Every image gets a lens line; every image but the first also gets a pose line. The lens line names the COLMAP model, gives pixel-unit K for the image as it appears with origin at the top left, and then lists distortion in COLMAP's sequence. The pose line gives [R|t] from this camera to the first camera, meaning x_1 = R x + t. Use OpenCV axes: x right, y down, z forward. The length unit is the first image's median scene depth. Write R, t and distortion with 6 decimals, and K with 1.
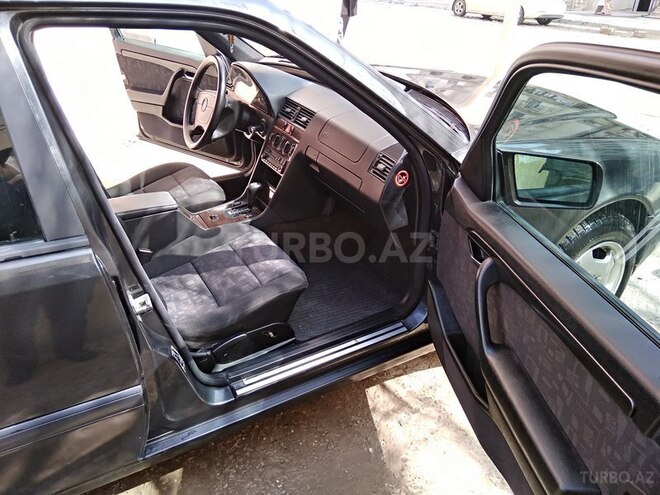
lens RADIAL K [[540.6, 0, 330.0], [0, 540.6, 247.5], [0, 0, 1]] dist [0.080347, -0.119760]
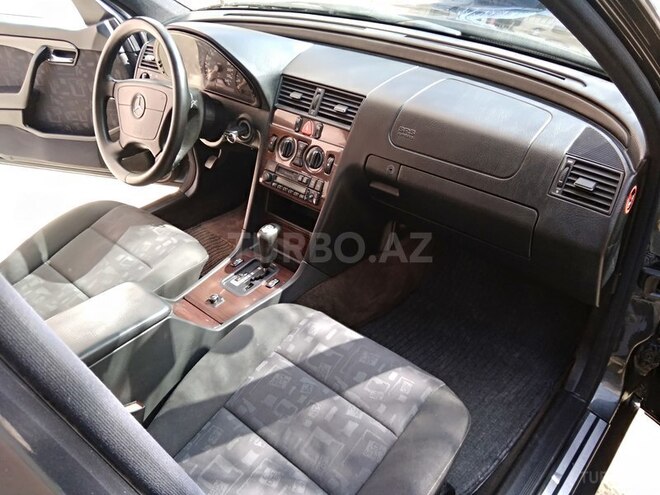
lens RADIAL K [[540.6, 0, 330.0], [0, 540.6, 247.5], [0, 0, 1]] dist [0.080347, -0.119760]
pose [[0.945943, -0.218656, 0.239546, -0.213620], [0.195995, 0.973844, 0.114953, -0.145507], [-0.258416, -0.061789, 0.964056, 0.386151]]
